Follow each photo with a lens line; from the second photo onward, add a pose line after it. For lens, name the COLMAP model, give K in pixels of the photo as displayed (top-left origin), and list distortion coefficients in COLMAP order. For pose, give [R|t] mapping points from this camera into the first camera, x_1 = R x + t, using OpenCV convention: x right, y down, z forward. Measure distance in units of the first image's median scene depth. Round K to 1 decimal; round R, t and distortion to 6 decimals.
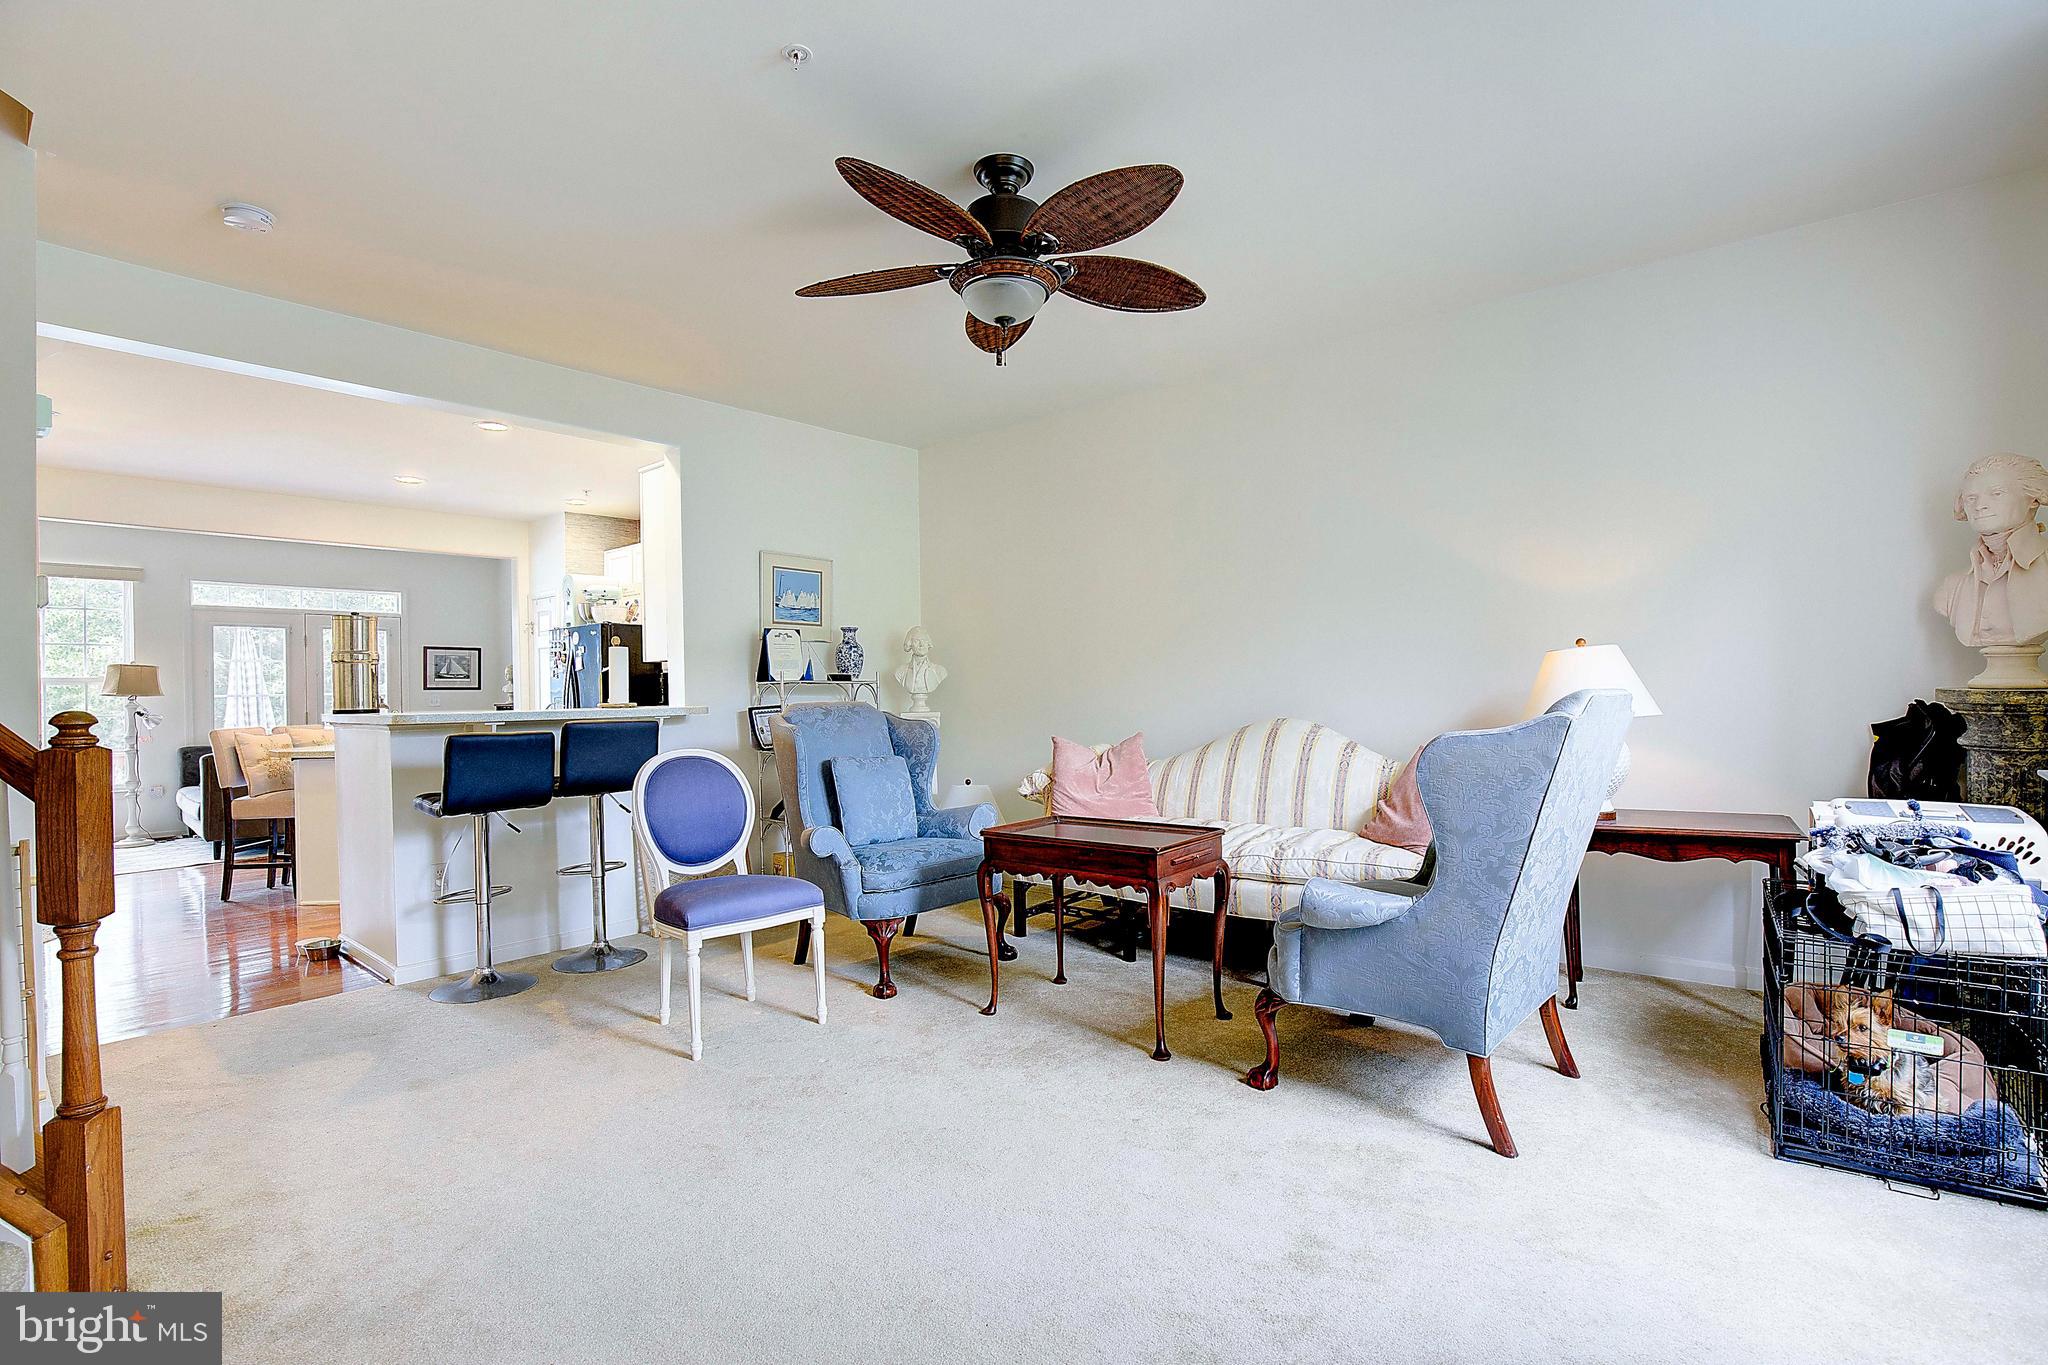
lens RADIAL K [[937.3, 0, 1030.4], [0, 937.3, 689.8], [0, 0, 1]] dist [-0.030288, 0.004642]
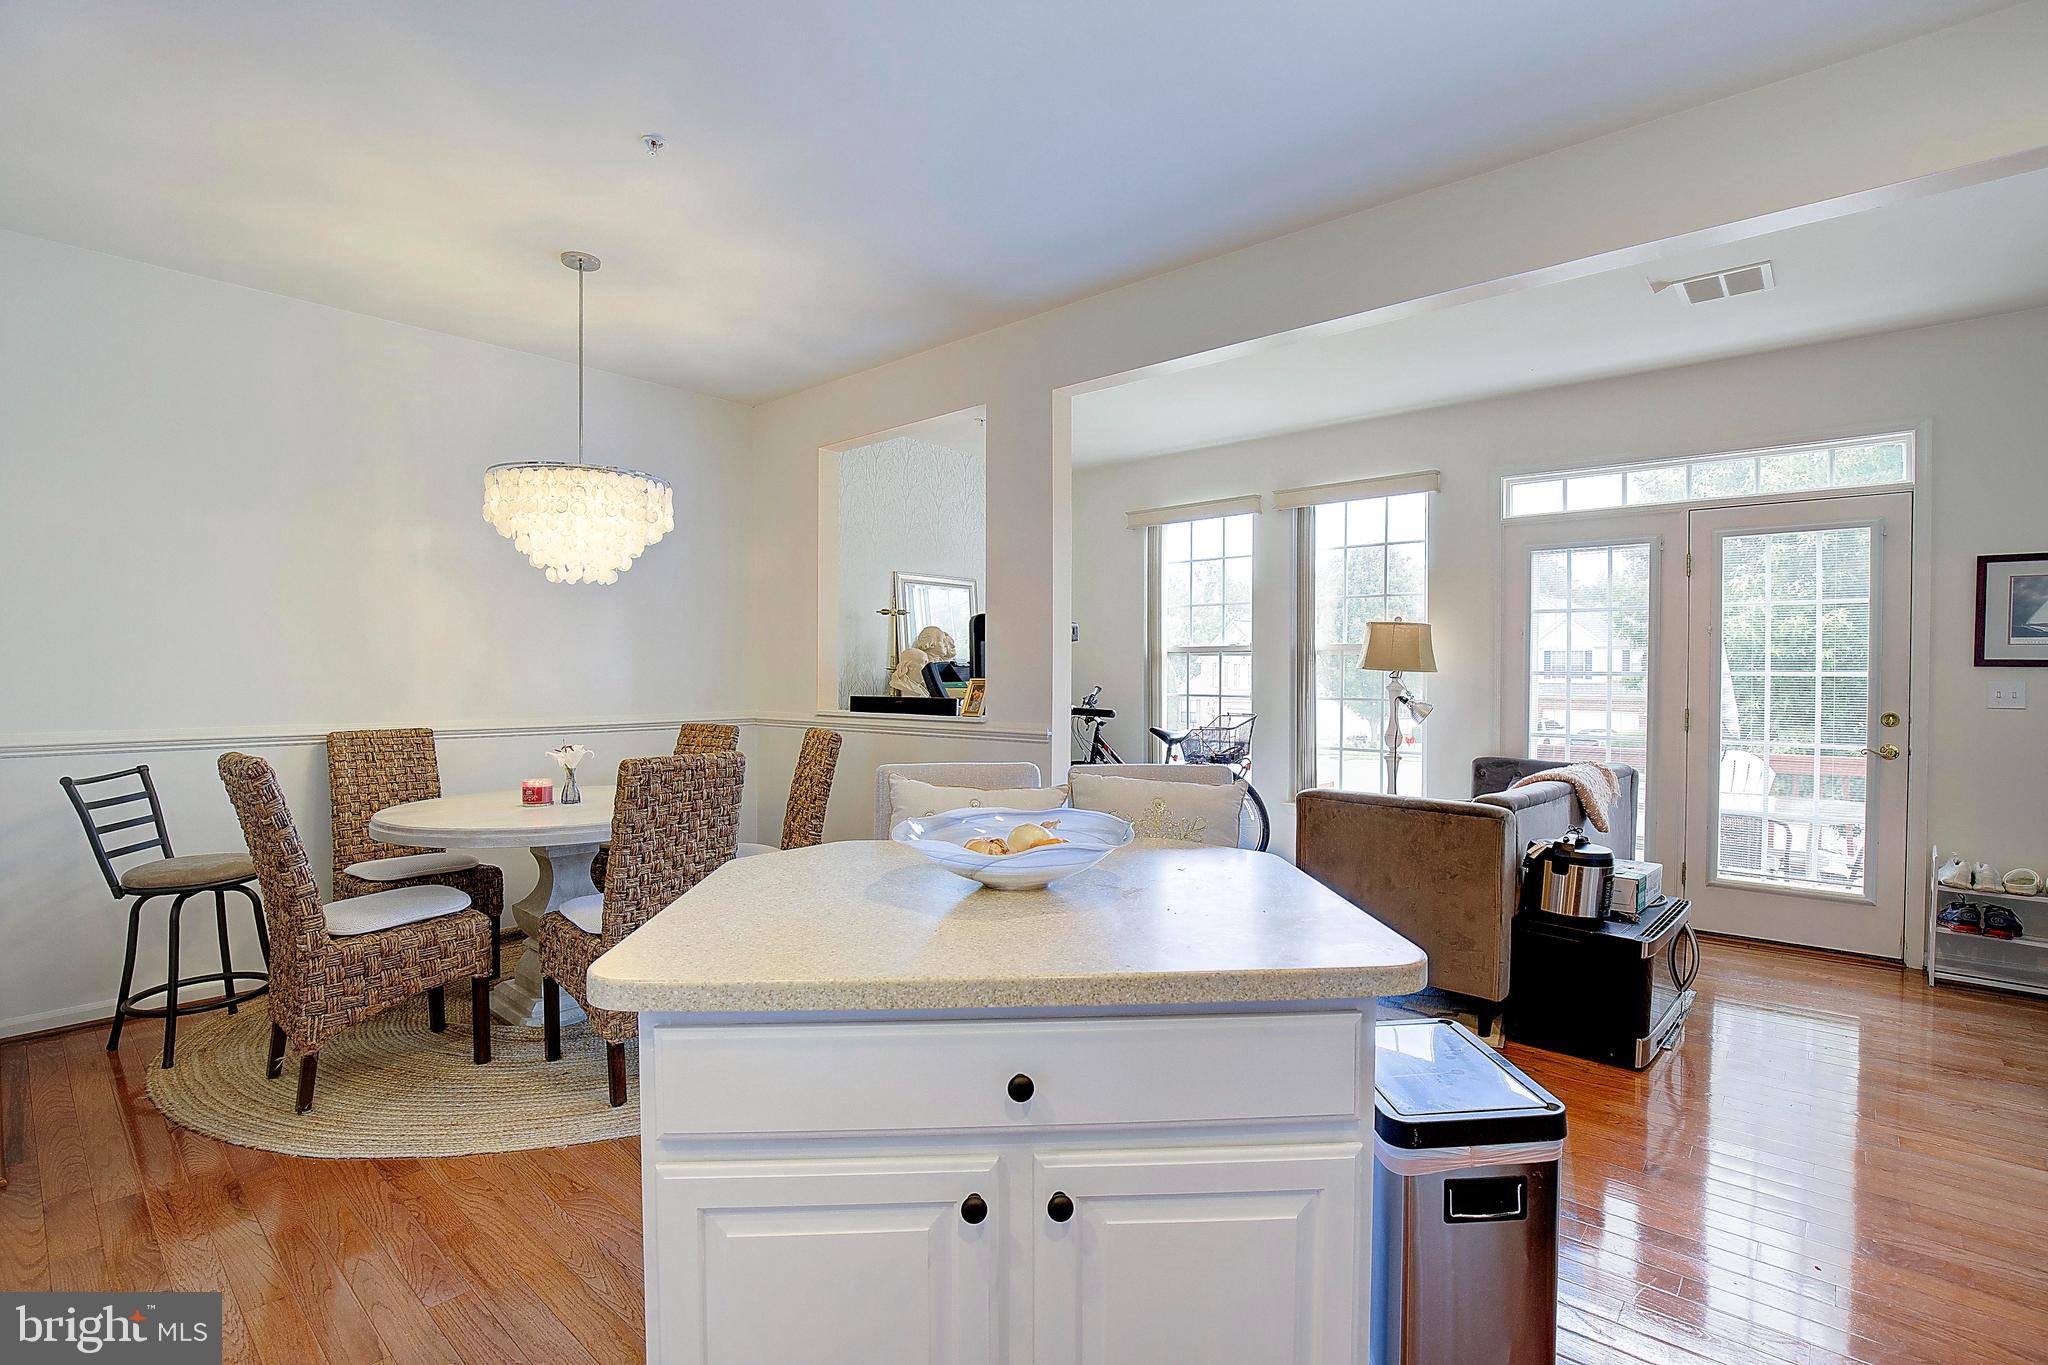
lens RADIAL K [[937.3, 0, 1032.3], [0, 937.3, 684.4], [0, 0, 1]] dist [-0.030288, 0.004642]
pose [[0.008963, 0.042593, -0.999052, -0.289364], [0.004864, 0.999079, 0.042638, -0.011730], [0.999948, -0.005242, 0.008748, 0.644775]]
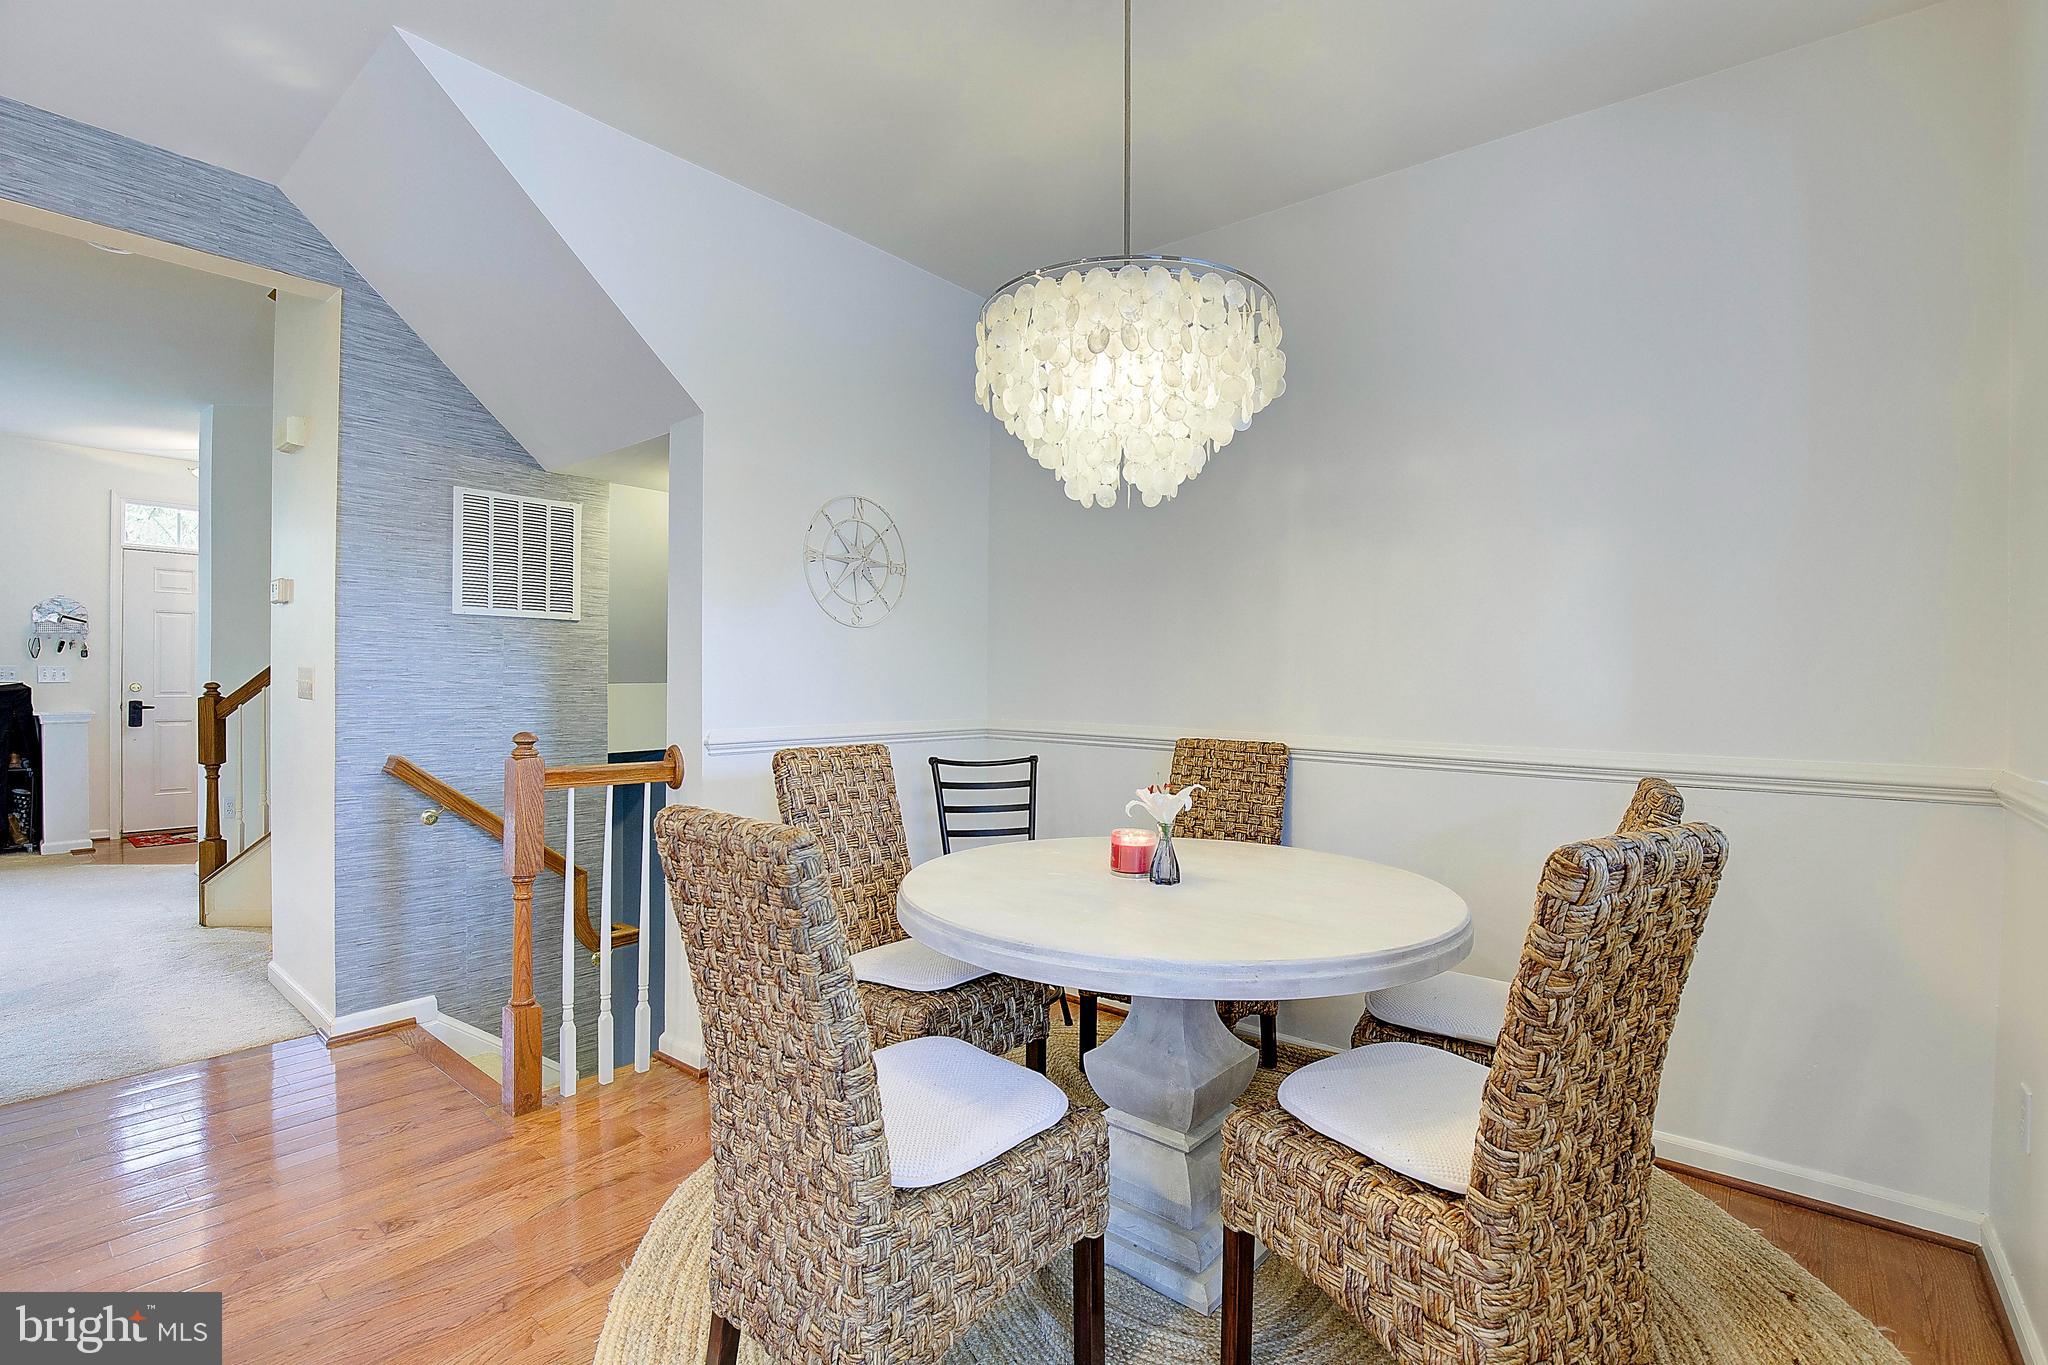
lens RADIAL K [[937.3, 0, 1023.1], [0, 937.3, 683.7], [0, 0, 1]] dist [-0.030288, 0.004642]
pose [[-0.999055, 0.016167, -0.040354, -0.635466], [0.016108, 0.999869, 0.001780, 0.003947], [0.040378, 0.001129, -0.999184, 0.680367]]
